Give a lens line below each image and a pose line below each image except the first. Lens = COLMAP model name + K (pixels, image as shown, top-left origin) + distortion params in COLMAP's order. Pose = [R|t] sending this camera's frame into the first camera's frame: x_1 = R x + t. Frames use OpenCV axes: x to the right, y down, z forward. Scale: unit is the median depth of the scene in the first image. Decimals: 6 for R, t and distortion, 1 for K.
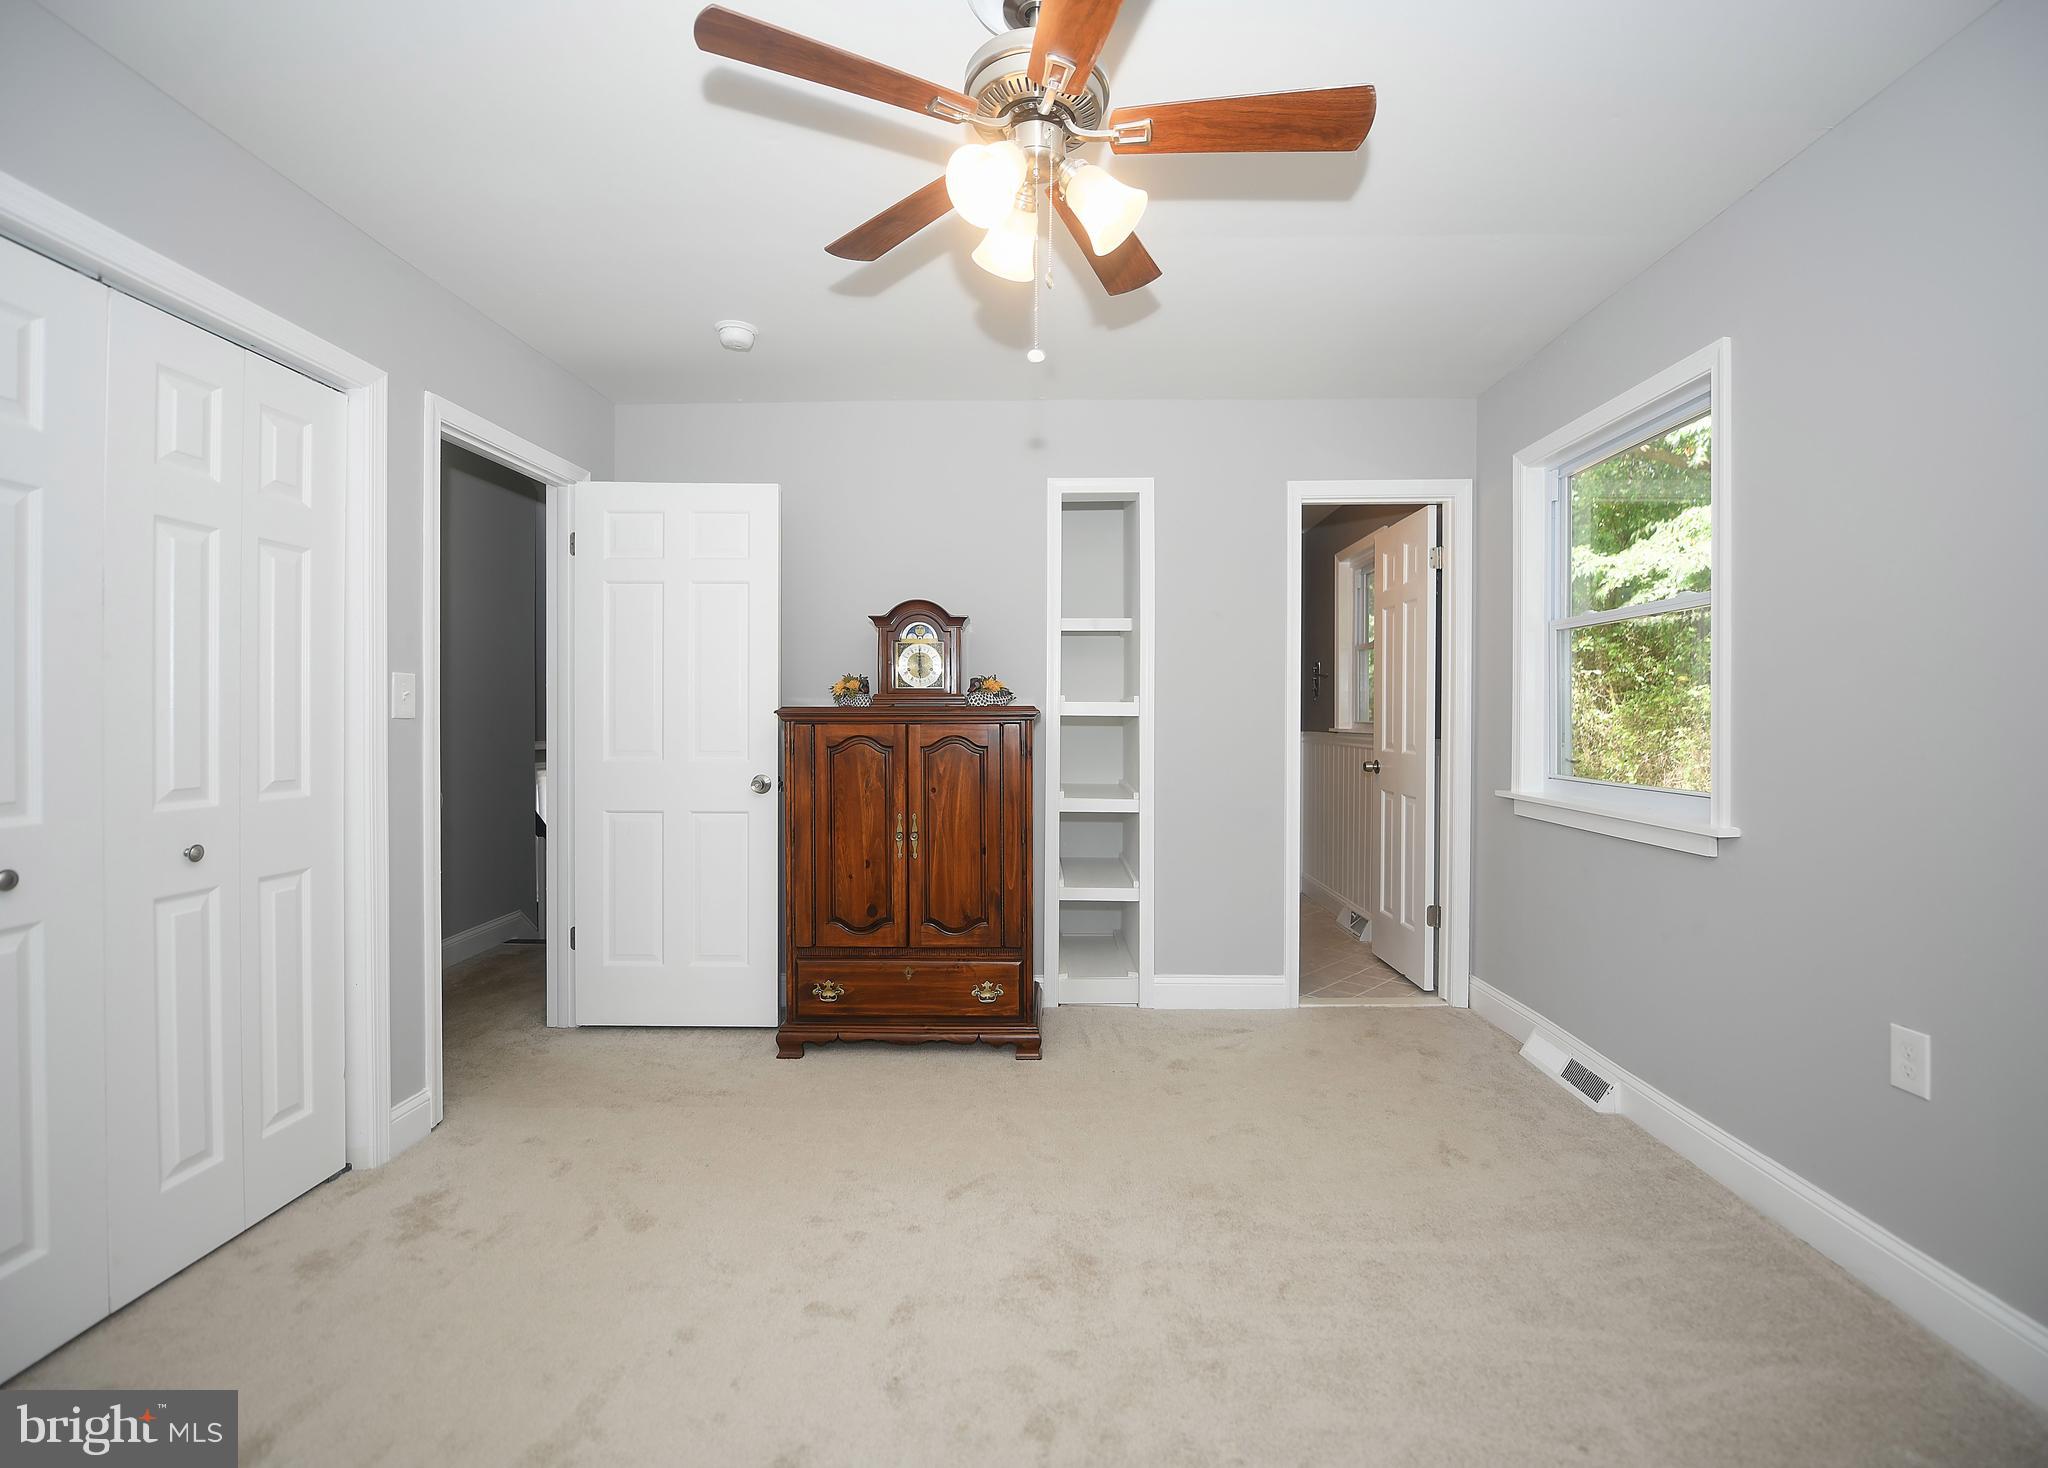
lens RADIAL K [[916.9, 0, 1024.0], [0, 916.9, 734.0], [0, 0, 1]] dist [0.000314, -0.005830]
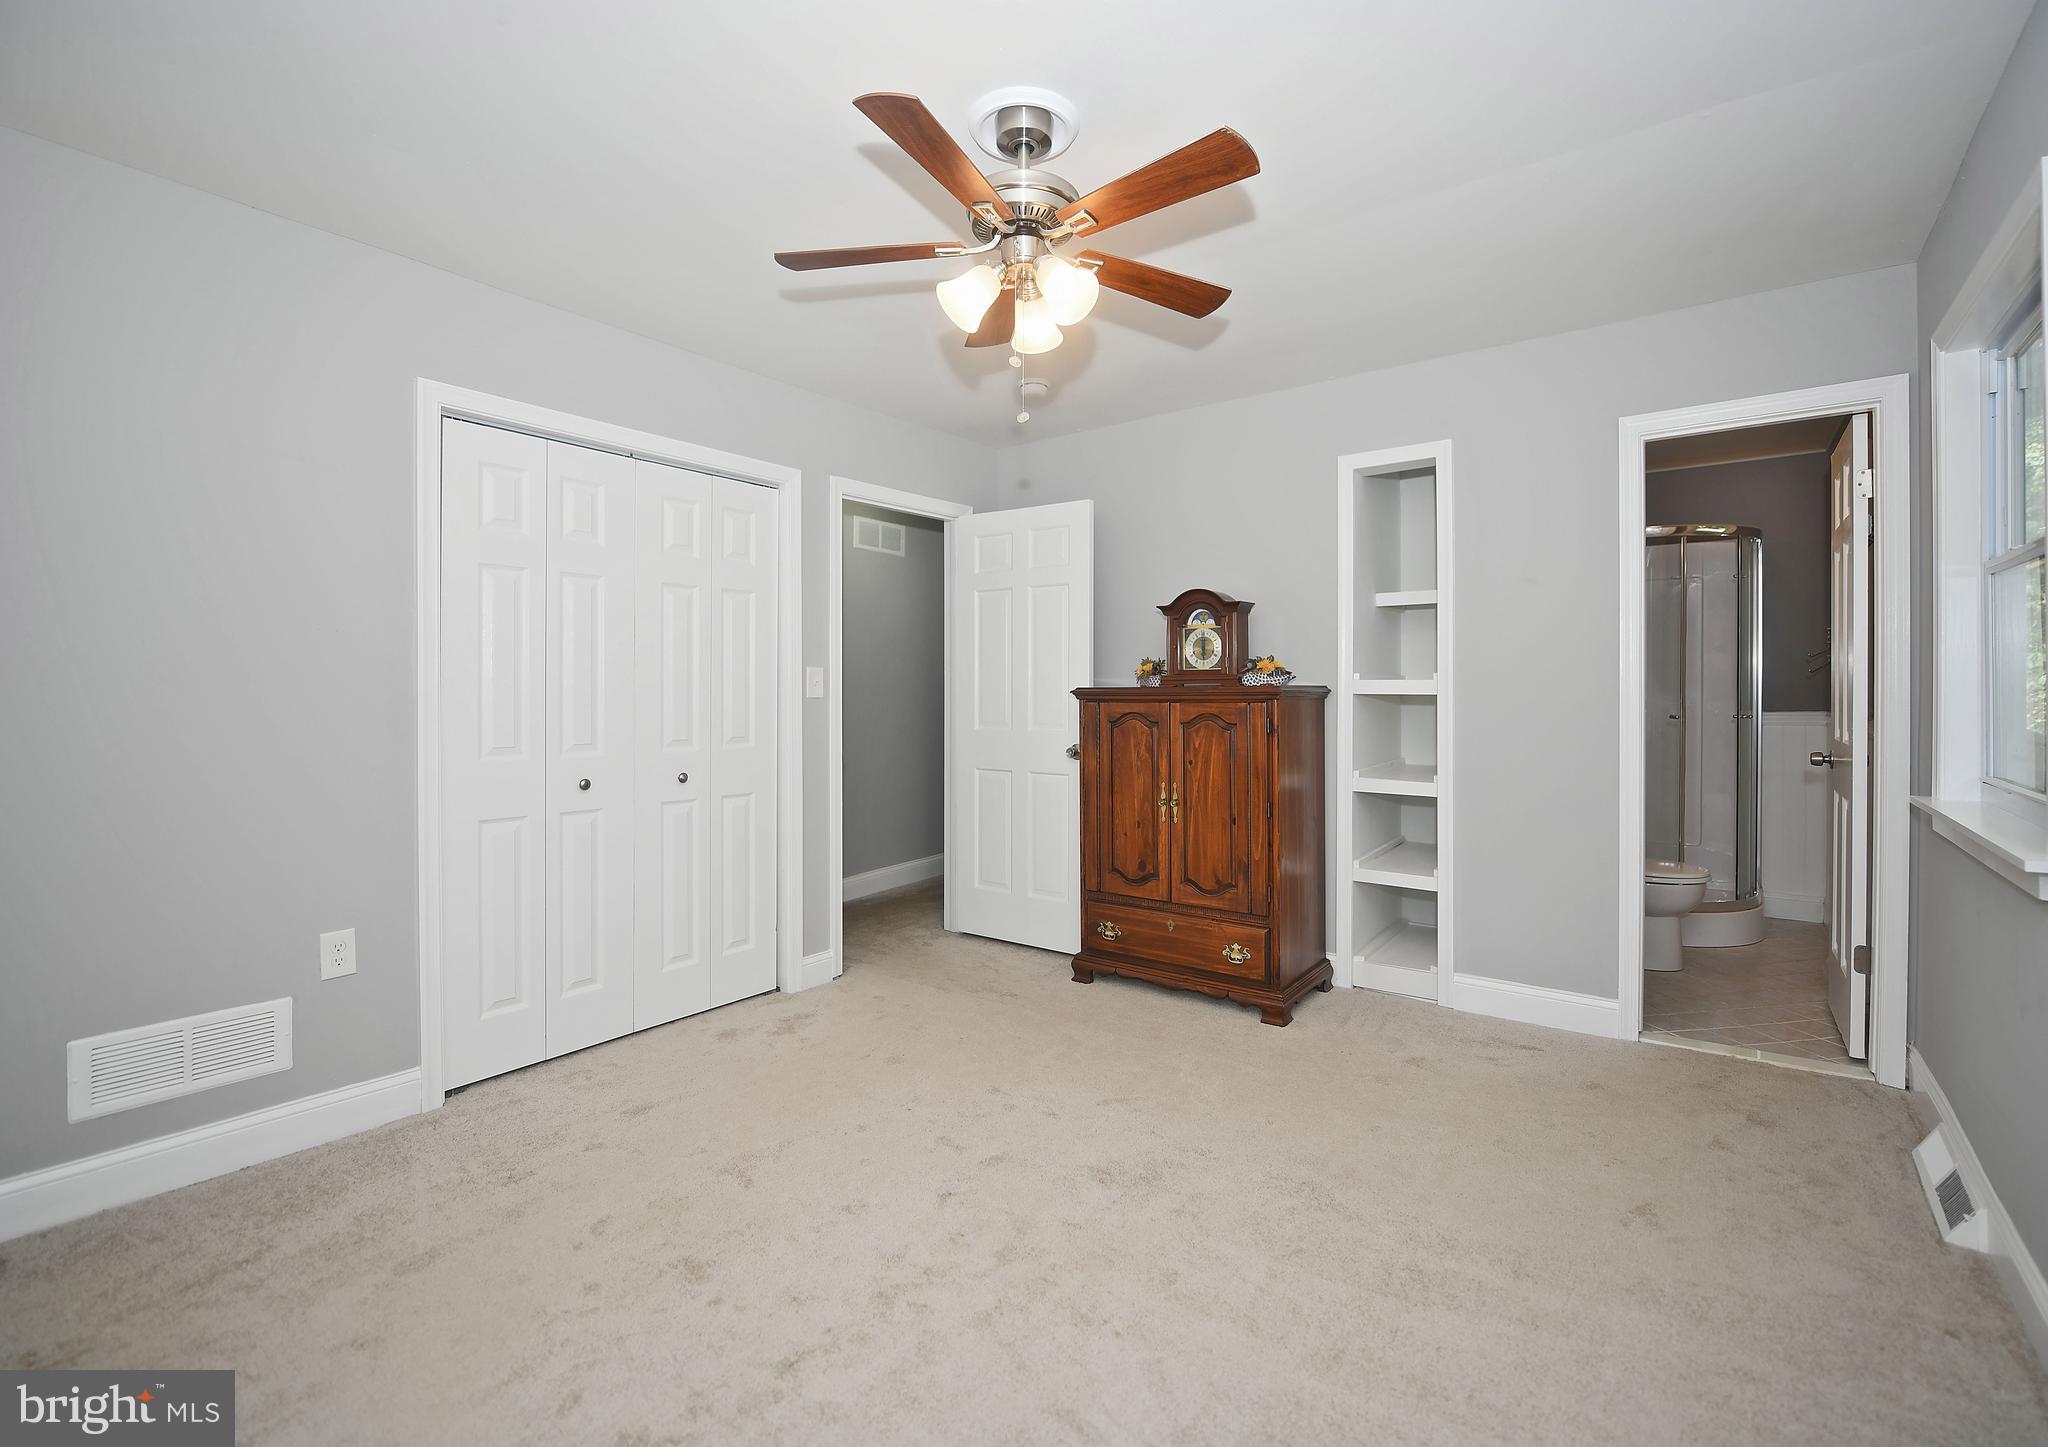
lens RADIAL K [[920.0, 0, 1023.6], [0, 920.0, 703.6], [0, 0, 1]] dist [-0.002062, -0.000735]
pose [[0.811736, 0.004501, -0.584007, 0.381168], [-0.007757, 0.999965, -0.003075, -0.004573], [0.583973, 0.007026, 0.811743, -0.016247]]
